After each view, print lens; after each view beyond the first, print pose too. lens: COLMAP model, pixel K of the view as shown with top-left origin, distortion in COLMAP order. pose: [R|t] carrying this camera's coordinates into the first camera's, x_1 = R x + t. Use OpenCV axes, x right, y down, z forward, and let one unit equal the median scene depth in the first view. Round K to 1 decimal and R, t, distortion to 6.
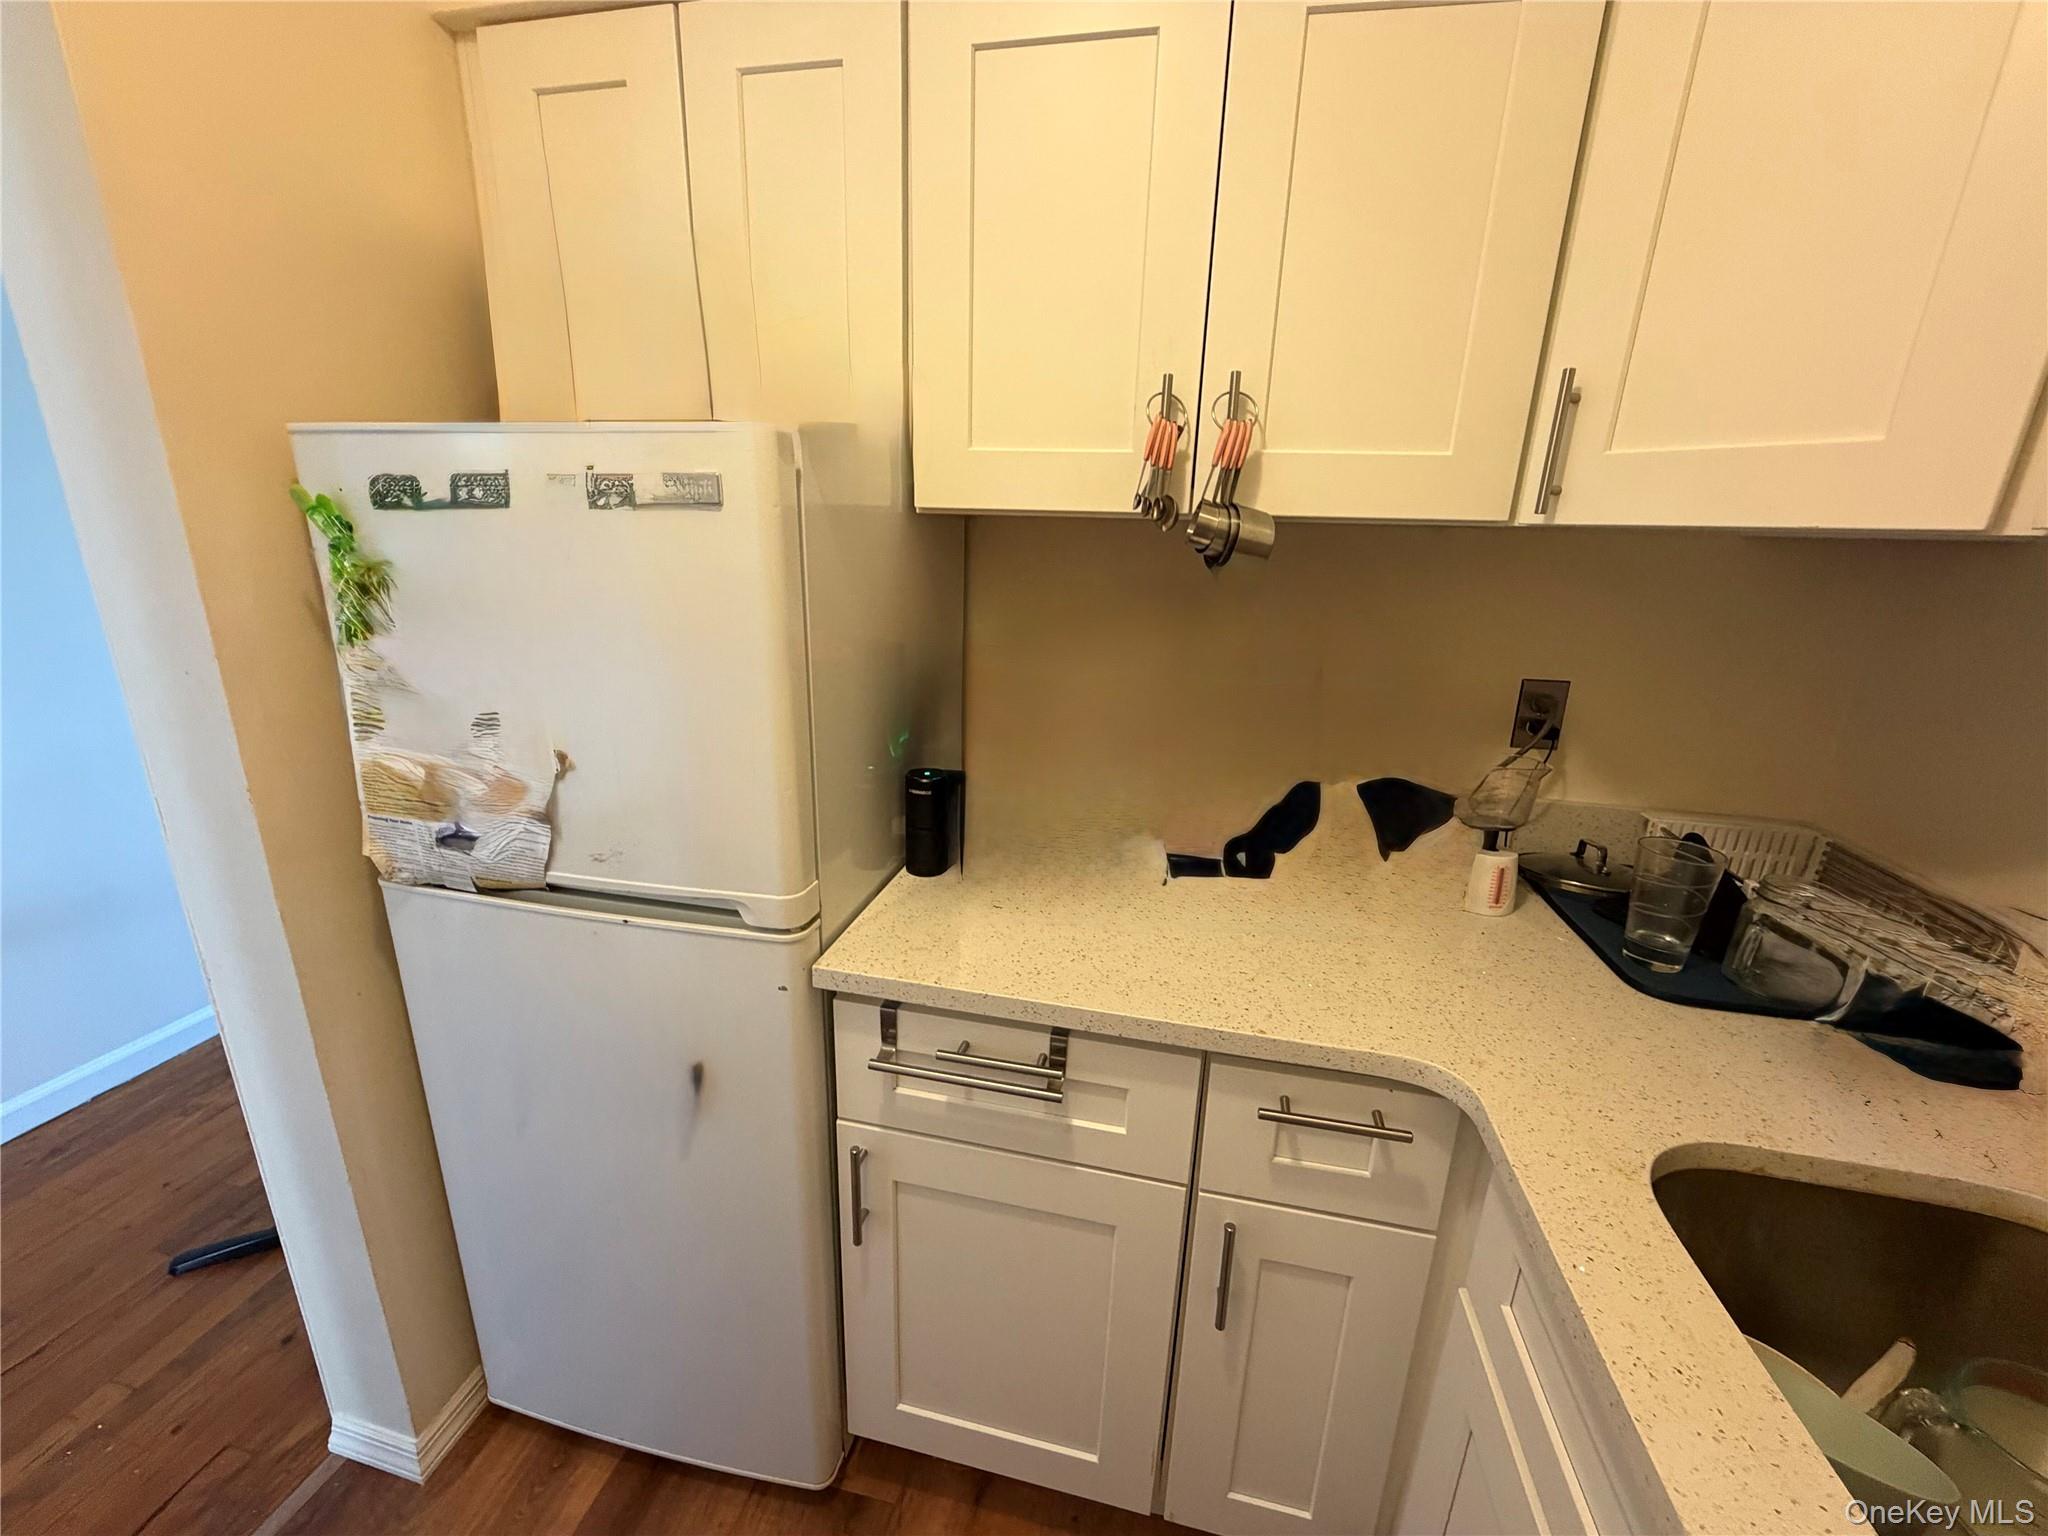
lens RADIAL K [[819.2, 0, 1021.3], [0, 819.2, 765.1], [0, 0, 1]] dist [-0.000508, 0.000017]
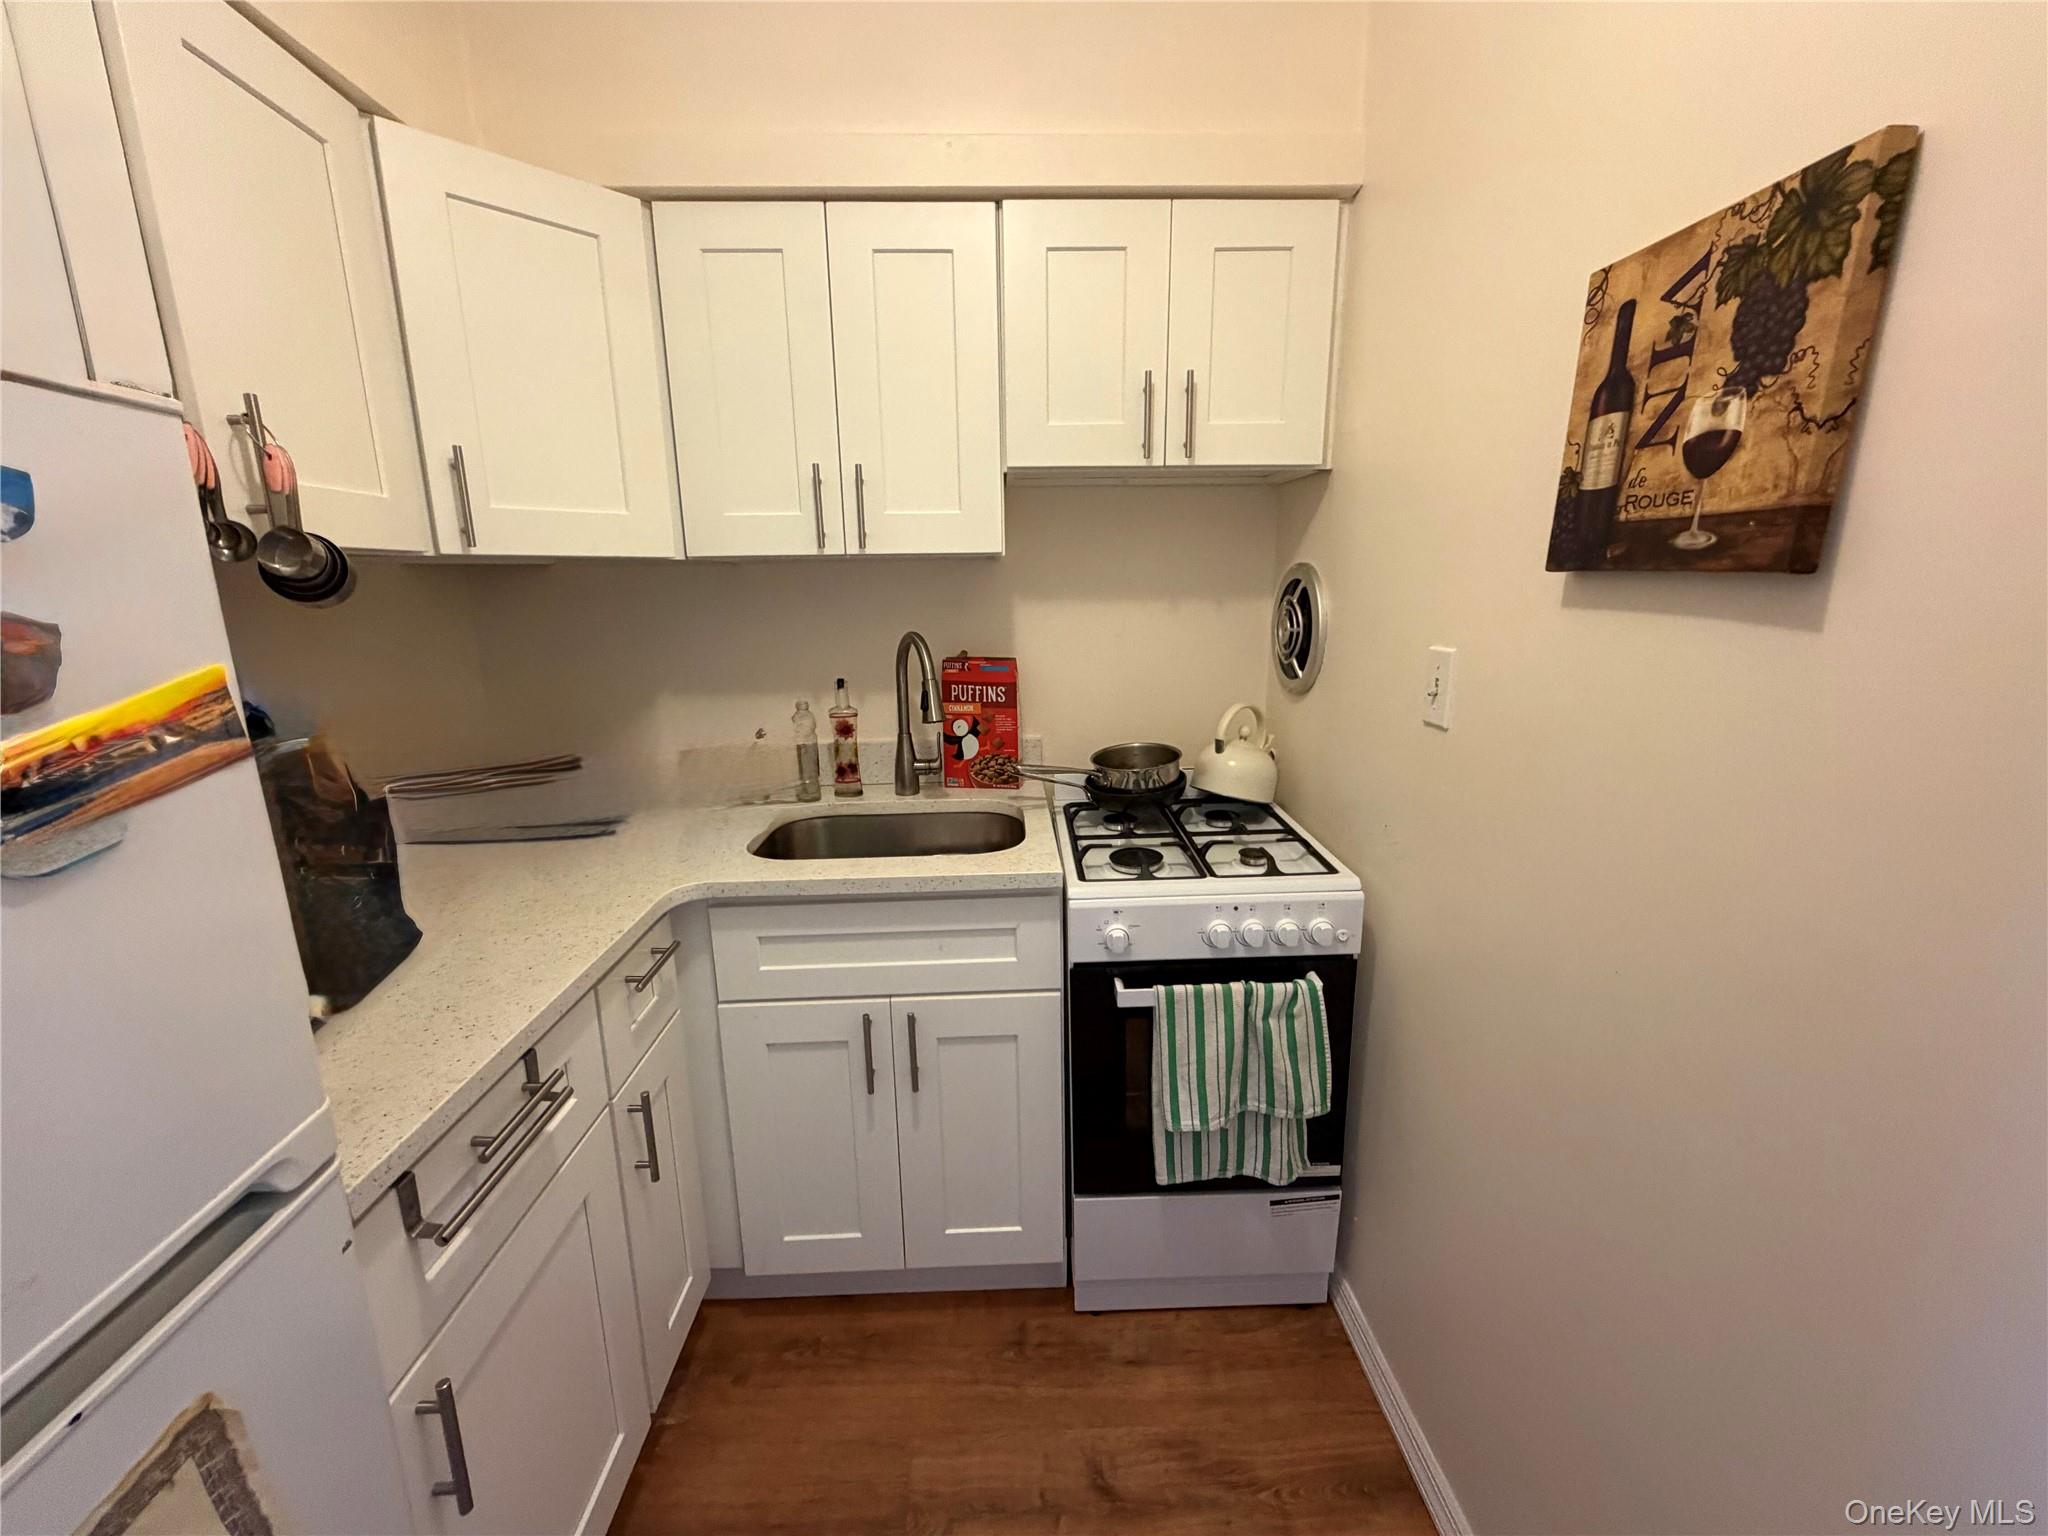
lens RADIAL K [[819.2, 0, 1028.7], [0, 819.2, 767.9], [0, 0, 1]] dist [-0.000508, 0.000017]
pose [[-0.253357, -0.240232, 0.937069, -0.959983], [0.275681, 0.910577, 0.307976, -0.130699], [-0.927260, 0.336360, -0.164473, 0.469454]]
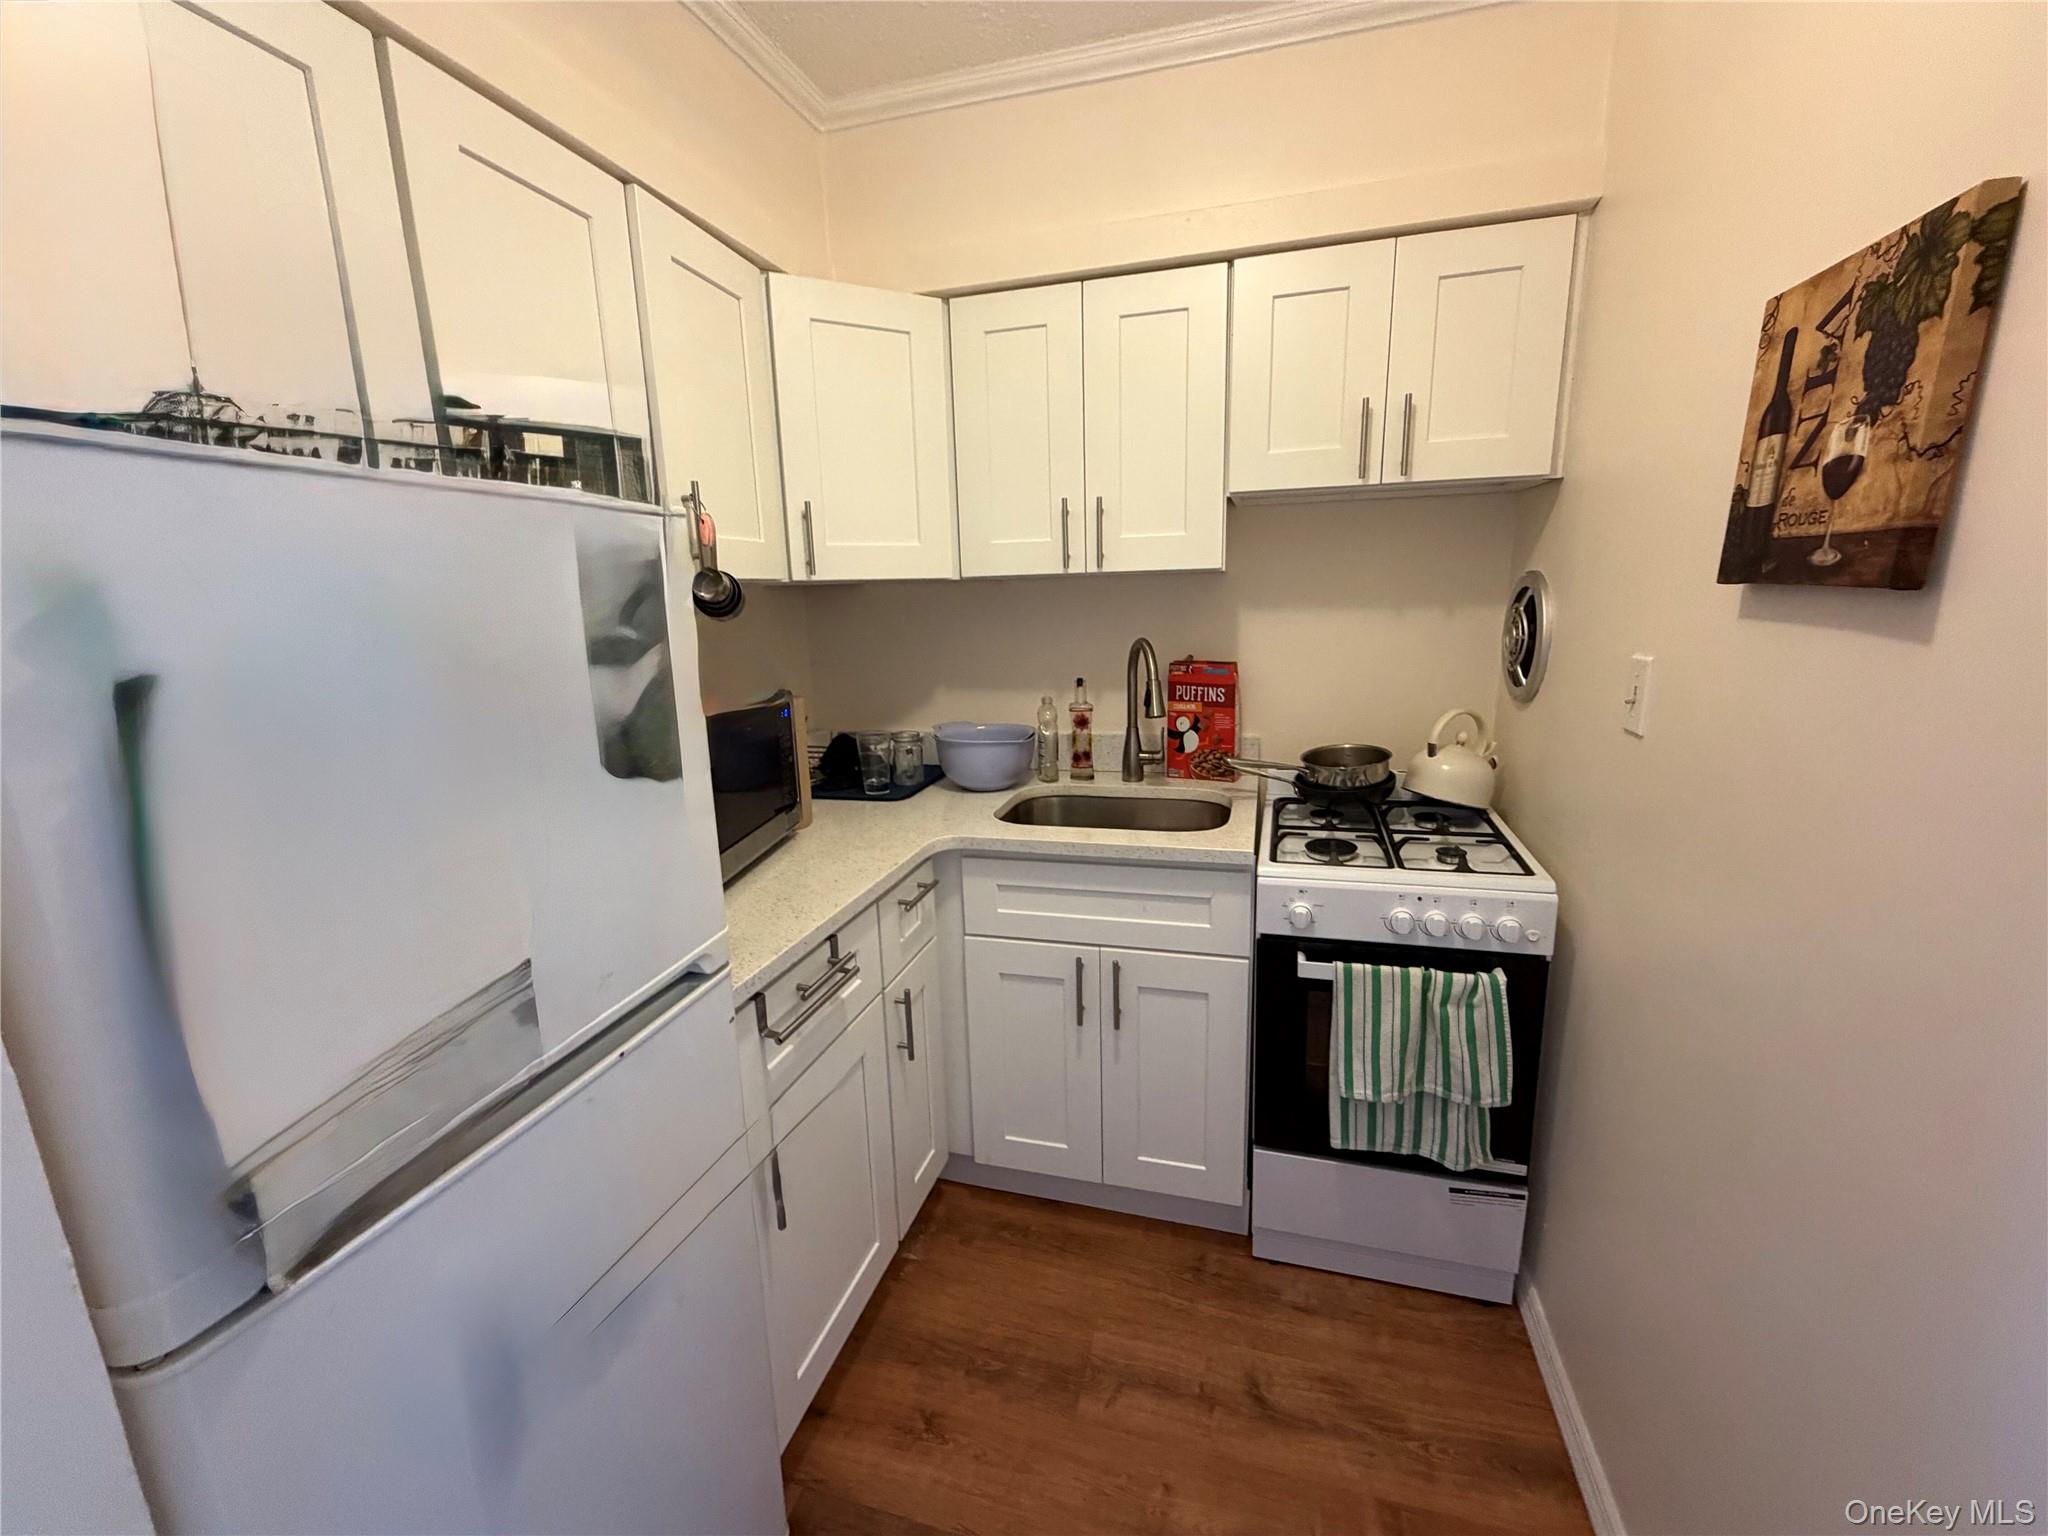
lens RADIAL K [[819.2, 0, 1041.9], [0, 819.2, 760.5], [0, 0, 1]] dist [-0.000508, 0.000017]
pose [[0.044718, -0.232230, 0.971632, -1.231028], [0.306569, 0.928867, 0.207899, -0.138052], [-0.950798, 0.288575, 0.112732, 0.401333]]
